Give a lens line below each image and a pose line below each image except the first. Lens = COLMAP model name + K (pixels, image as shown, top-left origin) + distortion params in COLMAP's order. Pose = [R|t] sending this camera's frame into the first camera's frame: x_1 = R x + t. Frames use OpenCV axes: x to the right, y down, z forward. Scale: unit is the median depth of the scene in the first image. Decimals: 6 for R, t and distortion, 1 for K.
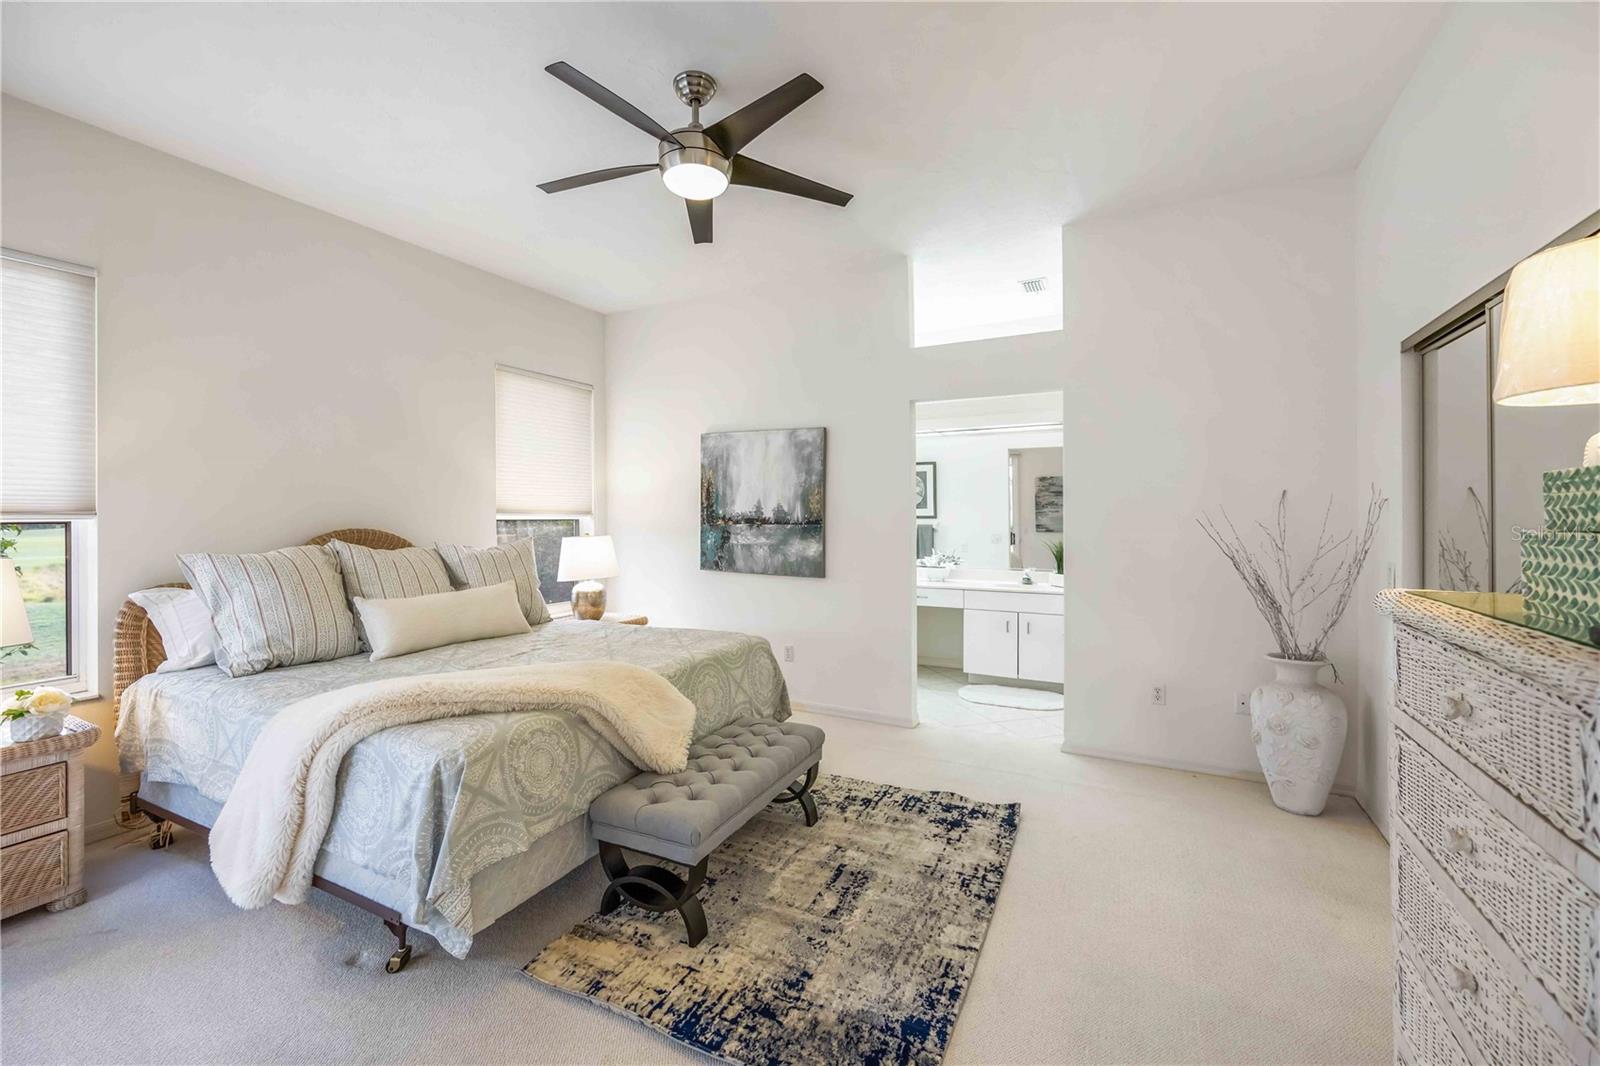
lens RADIAL K [[654.2, 0, 797.9], [0, 654.2, 521.6], [0, 0, 1]] dist [0.000005, -0.000111]
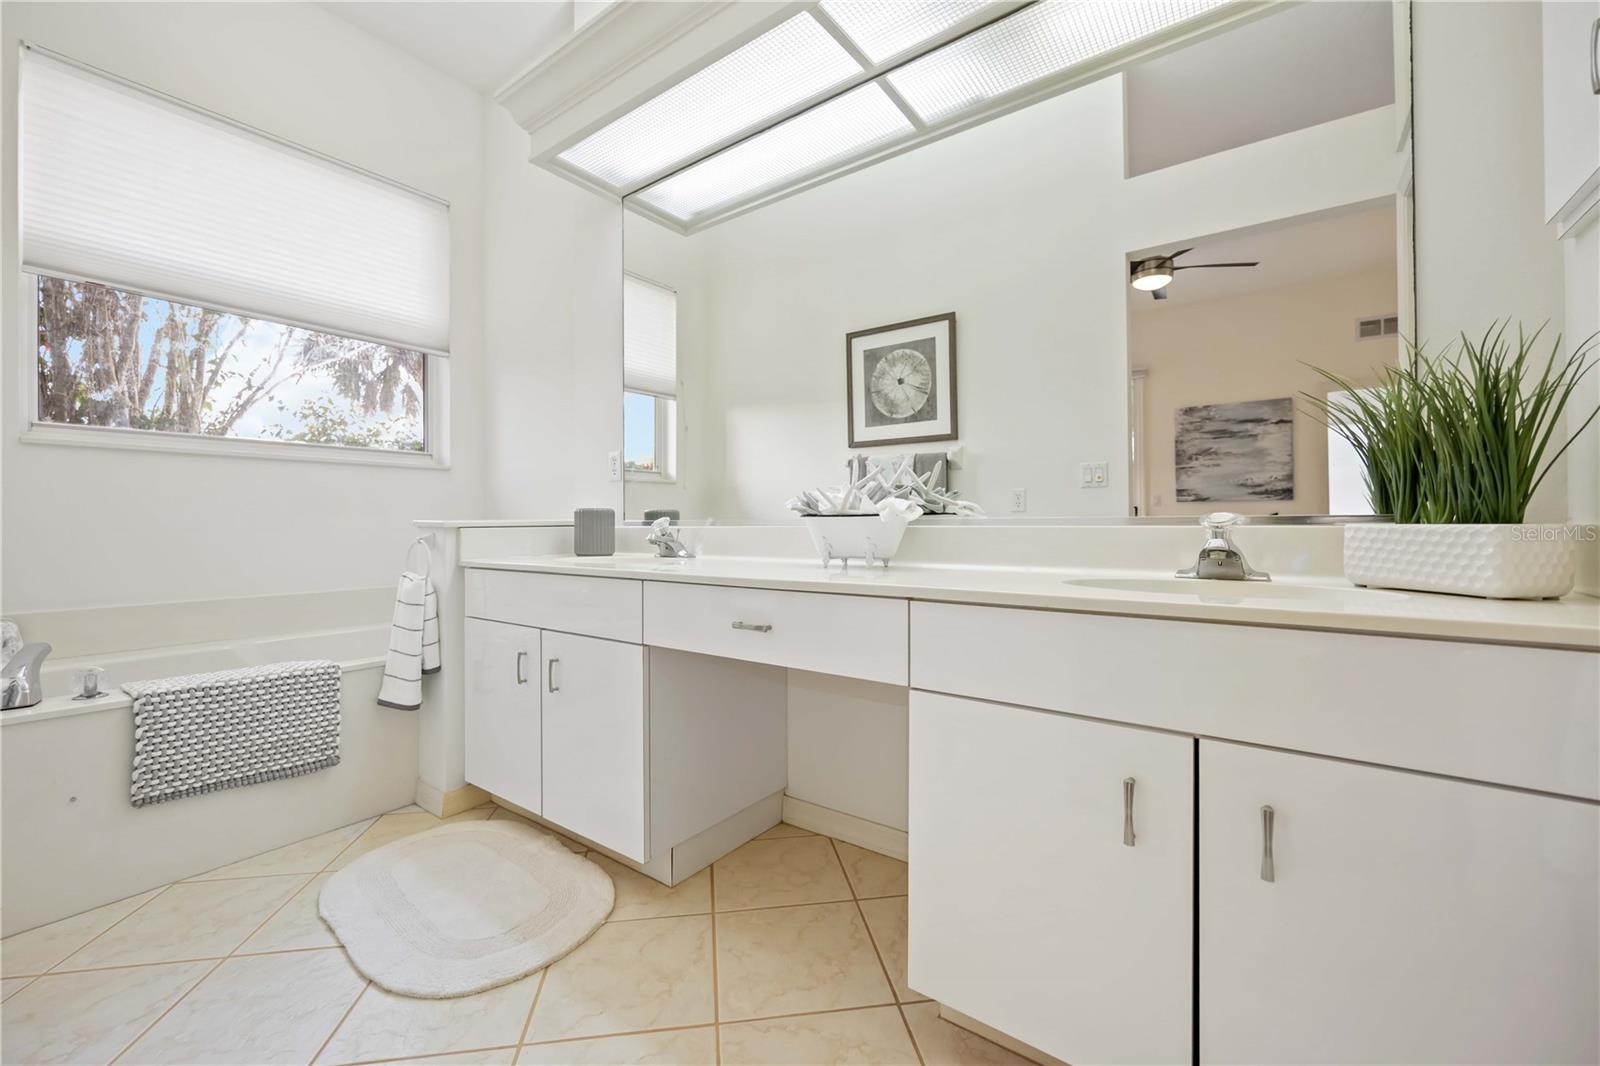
lens RADIAL K [[654.2, 0, 797.9], [0, 654.2, 521.6], [0, 0, 1]] dist [0.000005, -0.000111]
pose [[0.988435, -0.000527, -0.151642, 0.171617], [-0.001052, 0.999946, -0.010334, 0.055962], [0.151639, 0.010374, 0.988381, 0.537849]]
